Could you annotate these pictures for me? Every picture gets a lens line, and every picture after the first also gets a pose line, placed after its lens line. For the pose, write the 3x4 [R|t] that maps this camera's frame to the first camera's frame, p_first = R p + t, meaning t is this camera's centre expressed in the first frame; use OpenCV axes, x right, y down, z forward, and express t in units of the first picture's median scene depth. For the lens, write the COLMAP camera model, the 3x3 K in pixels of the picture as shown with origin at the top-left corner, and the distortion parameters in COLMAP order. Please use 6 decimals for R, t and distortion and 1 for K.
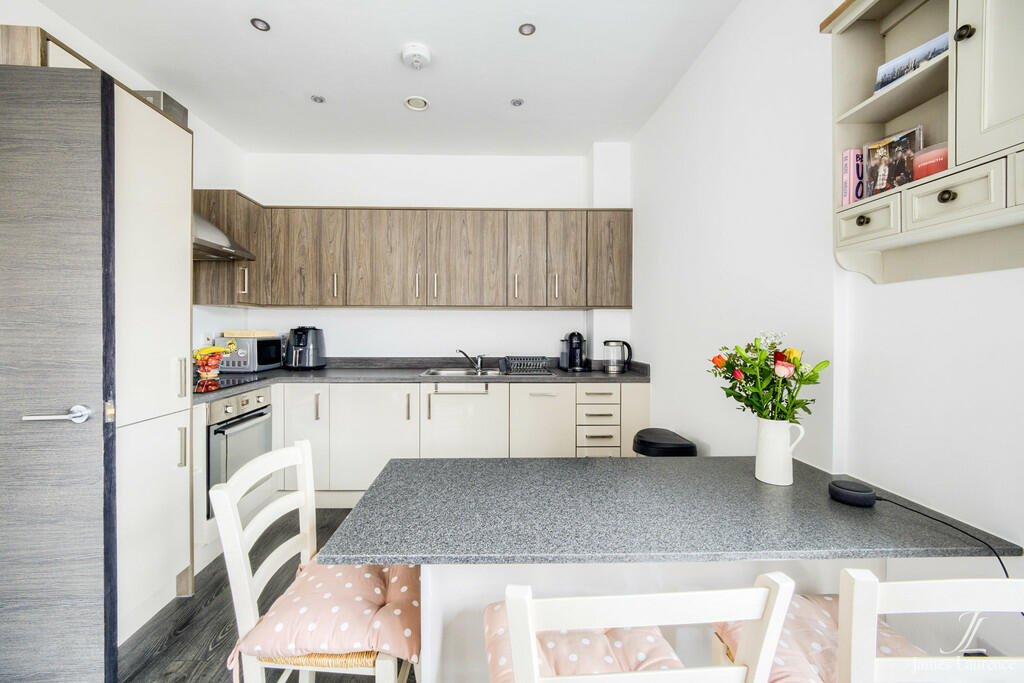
lens RADIAL K [[404.3, 0, 509.6], [0, 404.3, 341.4], [0, 0, 1]] dist [0.001383, 0.000136]
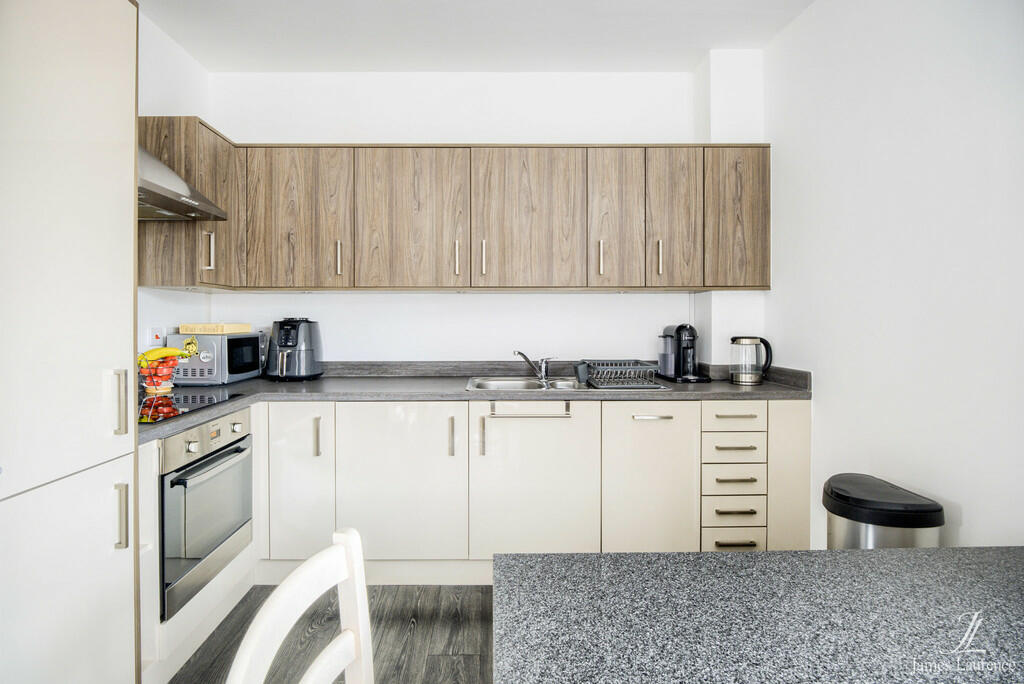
lens RADIAL K [[497.9, 0, 509.5], [0, 497.9, 335.0], [0, 0, 1]] dist [-0.003880, -0.001539]
pose [[0.999894, -0.004063, -0.013997, -0.128225], [0.004019, 0.999987, -0.003194, -0.003576], [0.014009, 0.003137, 0.999897, 0.156340]]
